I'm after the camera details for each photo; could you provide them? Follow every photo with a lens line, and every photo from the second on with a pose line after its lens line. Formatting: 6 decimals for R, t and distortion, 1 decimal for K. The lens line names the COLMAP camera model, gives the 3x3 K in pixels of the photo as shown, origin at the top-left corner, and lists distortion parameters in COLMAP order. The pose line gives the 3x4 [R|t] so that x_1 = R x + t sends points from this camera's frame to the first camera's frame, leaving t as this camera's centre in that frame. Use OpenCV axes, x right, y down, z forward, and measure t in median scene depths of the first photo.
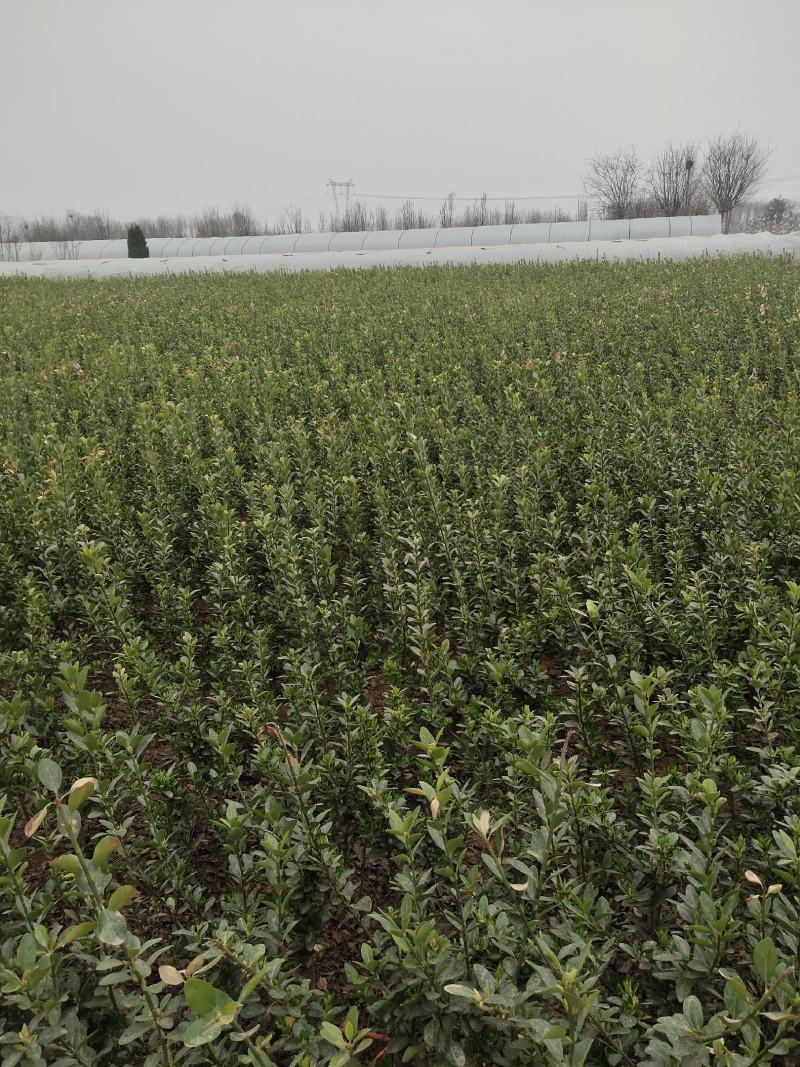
lens RADIAL K [[814.8, 0, 398.3], [0, 814.8, 537.5], [0, 0, 1]] dist [0.034563, -0.004192]
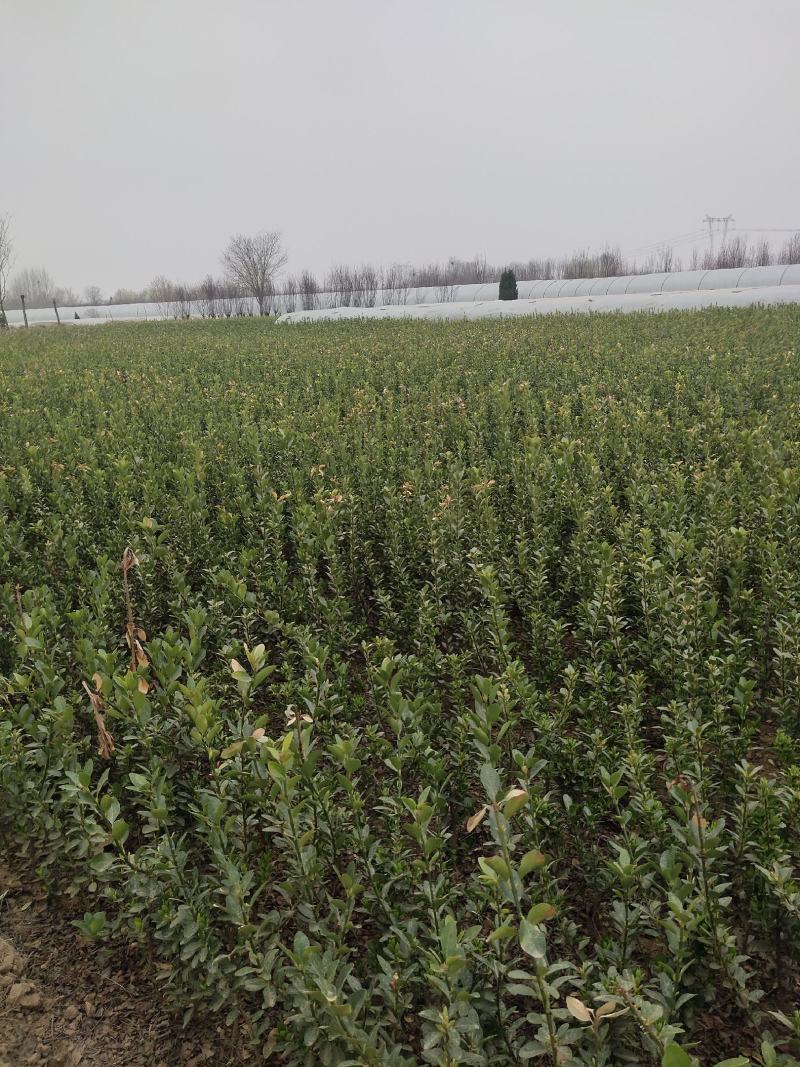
lens RADIAL K [[805.6, 0, 397.8], [0, 805.6, 538.2], [0, 0, 1]] dist [0.041752, -0.021770]
pose [[0.913252, 0.106441, -0.393245, -0.059194], [-0.122348, 0.992366, -0.015529, -0.000275], [0.388590, 0.062294, 0.919303, -0.019505]]
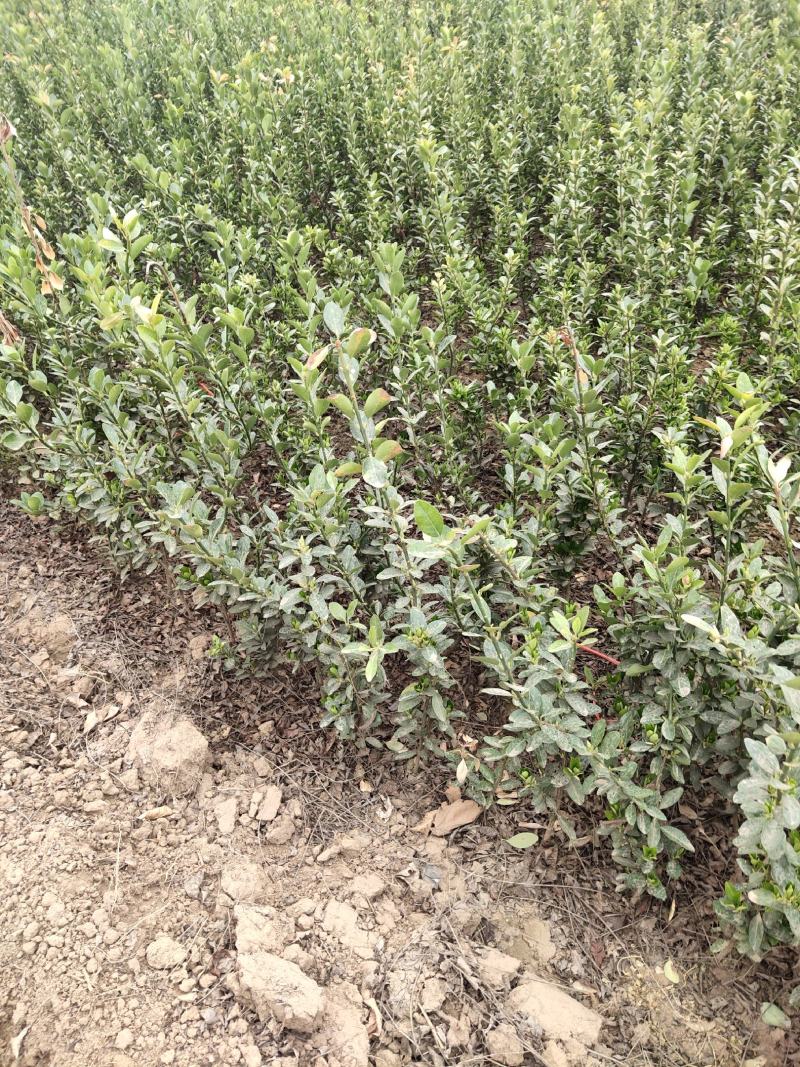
lens RADIAL K [[805.6, 0, 397.8], [0, 805.6, 538.2], [0, 0, 1]] dist [0.041752, -0.021770]
pose [[0.903820, 0.249999, -0.347289, 0.024502], [-0.100199, 0.912670, 0.396224, 0.049840], [0.416016, -0.323317, 0.849939, 0.037011]]
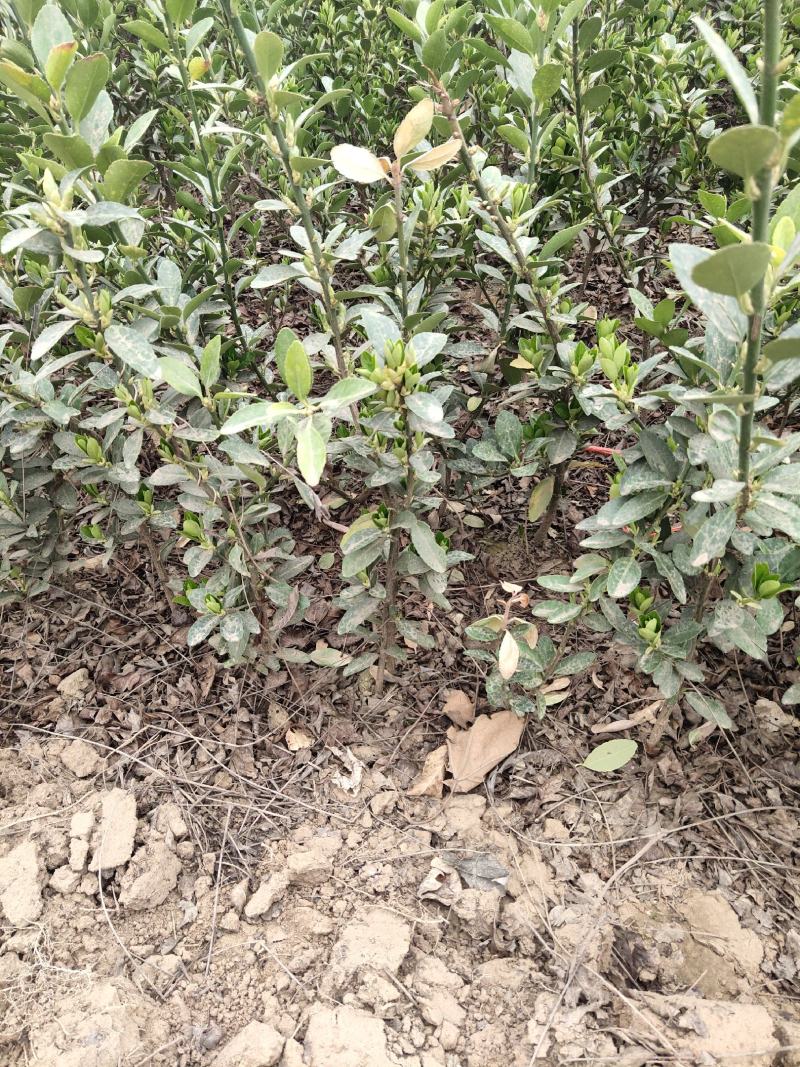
lens RADIAL K [[801.9, 0, 400.0], [0, 801.9, 533.5], [0, 0, 1]] dist [0.034113, -0.013595]
pose [[0.992771, 0.078333, -0.090936, -0.079427], [-0.030078, 0.895855, 0.443327, 0.217545], [0.116192, -0.437388, 0.891735, 0.208809]]
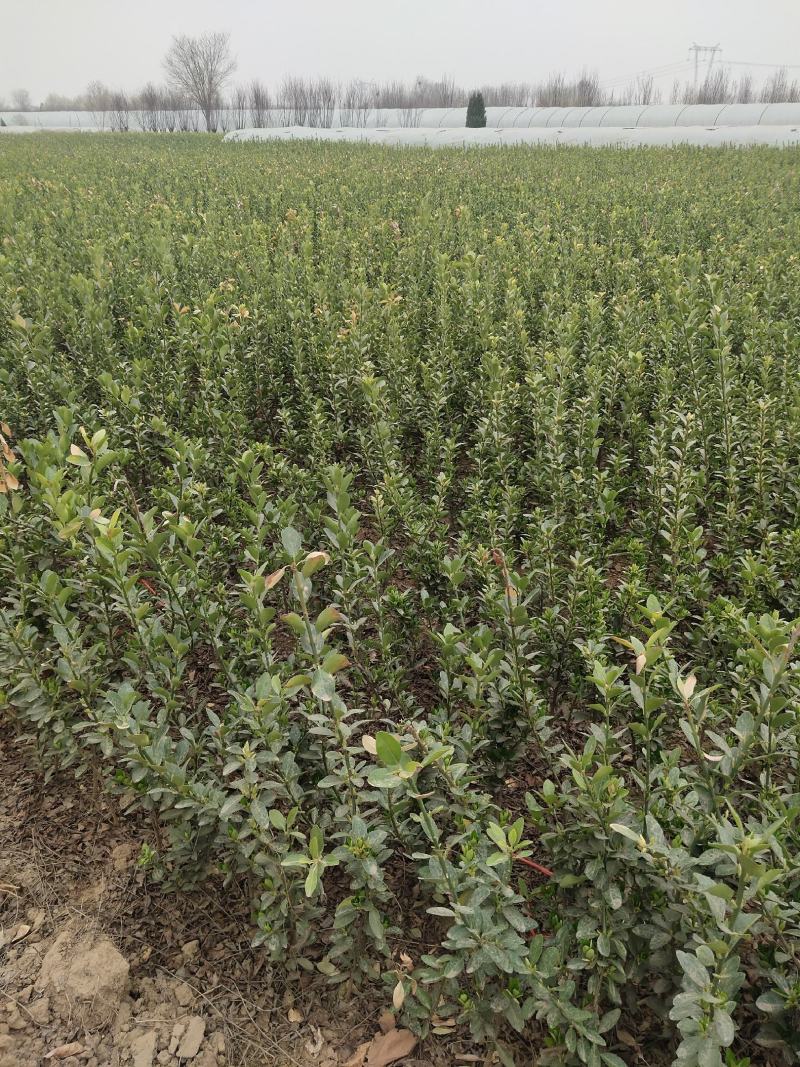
lens RADIAL K [[803.1, 0, 399.4], [0, 803.1, 534.8], [0, 0, 1]] dist [0.044219, -0.034196]
pose [[0.929975, 0.195332, -0.311434, 0.021158], [-0.152470, 0.975801, 0.156731, 0.031789], [0.334513, -0.098271, 0.937253, 0.006493]]
